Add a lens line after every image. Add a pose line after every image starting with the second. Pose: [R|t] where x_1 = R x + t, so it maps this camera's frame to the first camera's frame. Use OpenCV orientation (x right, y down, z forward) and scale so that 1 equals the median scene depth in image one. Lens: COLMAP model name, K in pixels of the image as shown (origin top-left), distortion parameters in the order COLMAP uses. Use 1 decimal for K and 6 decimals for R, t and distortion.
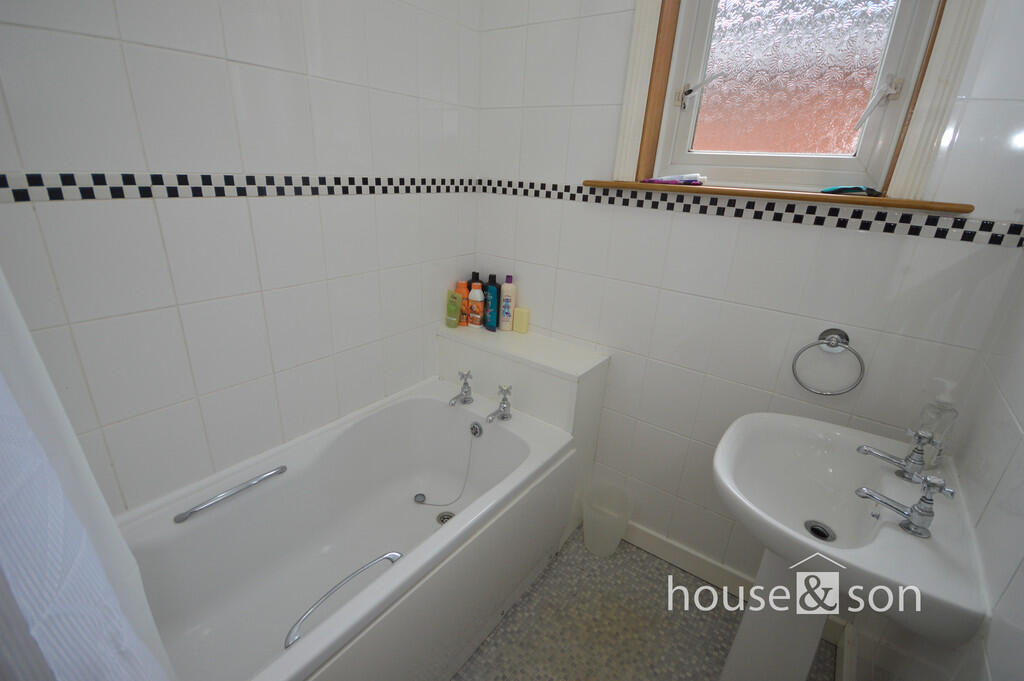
lens RADIAL K [[451.6, 0, 512.0], [0, 451.6, 340.5], [0, 0, 1]] dist [0.001071, 0.000027]
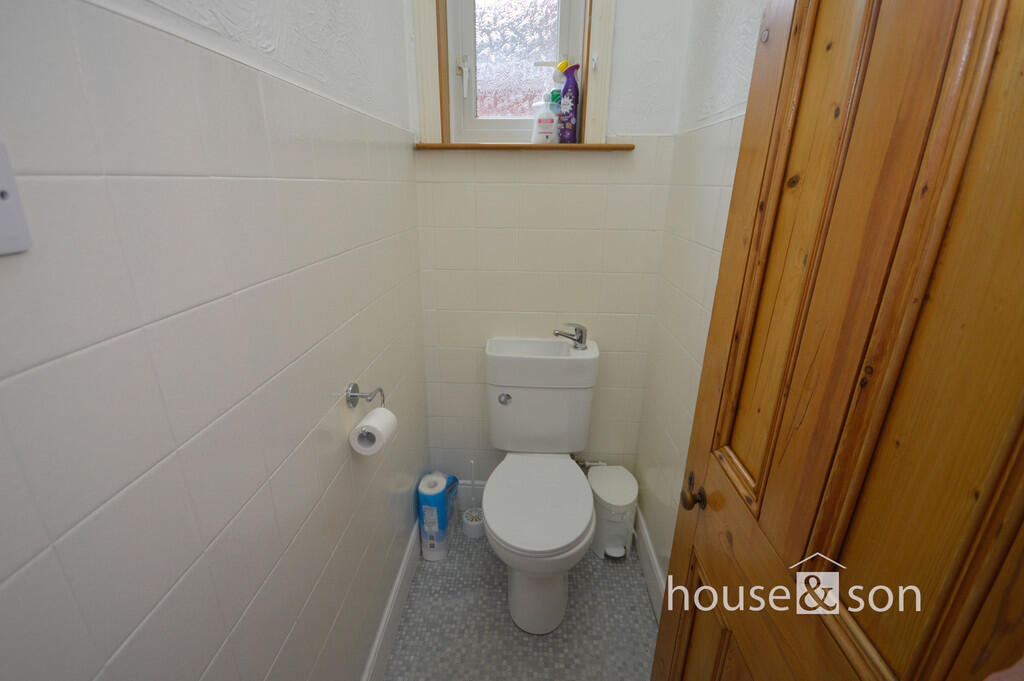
lens RADIAL K [[451.6, 0, 512.0], [0, 451.6, 340.5], [0, 0, 1]] dist [0.001071, 0.000027]
pose [[-0.556320, -0.287134, 0.779783, -0.268375], [0.274065, 0.822495, 0.498387, -0.389676], [-0.784472, 0.490974, -0.378877, 1.107786]]
